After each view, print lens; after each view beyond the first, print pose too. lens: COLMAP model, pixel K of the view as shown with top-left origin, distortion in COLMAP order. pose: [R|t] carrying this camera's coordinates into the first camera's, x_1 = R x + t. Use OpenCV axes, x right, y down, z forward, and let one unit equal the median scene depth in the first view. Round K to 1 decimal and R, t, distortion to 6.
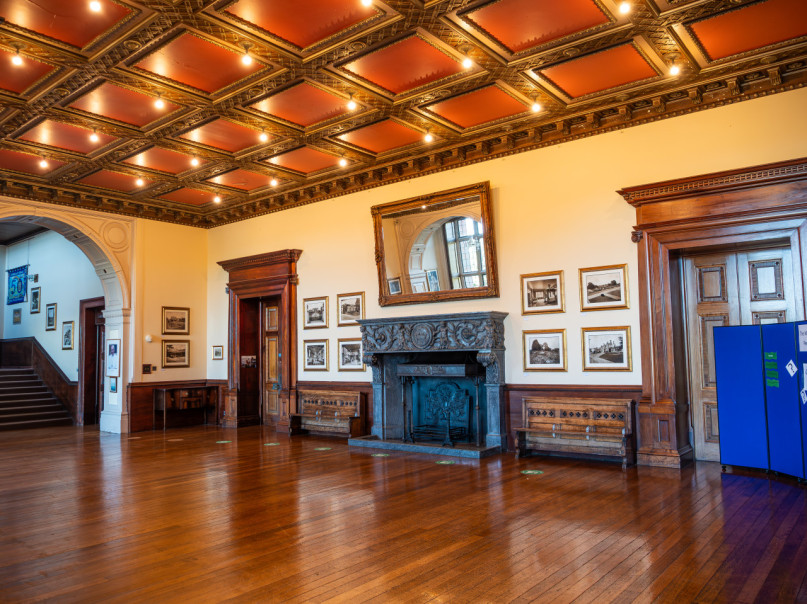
lens RADIAL K [[624.0, 0, 402.0], [0, 624.0, 304.9], [0, 0, 1]] dist [-0.013180, -0.001382]
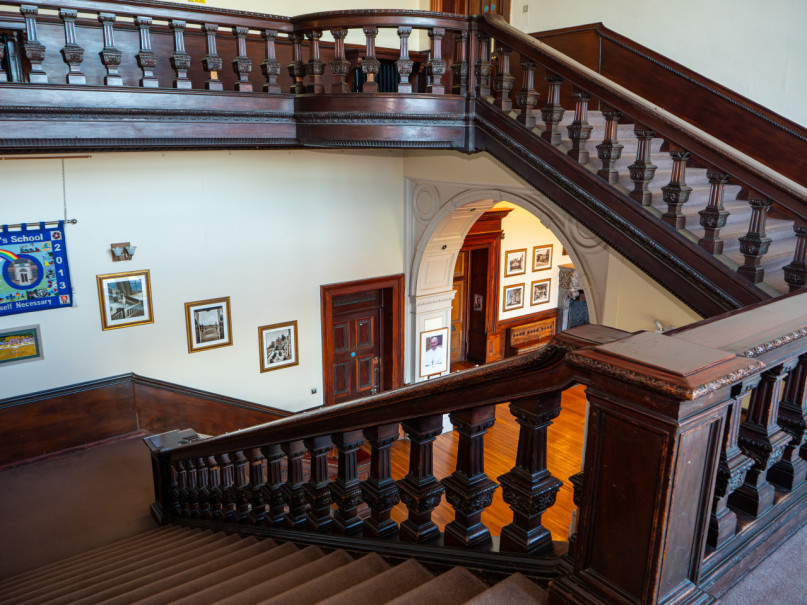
lens RADIAL K [[624.0, 0, 403.0], [0, 624.0, 301.8], [0, 0, 1]] dist [-0.013180, -0.001382]
pose [[0.247300, -0.224374, 0.942602, -1.344013], [-0.095848, 0.962383, 0.254229, -0.199219], [-0.964187, -0.153218, 0.216491, 0.950677]]
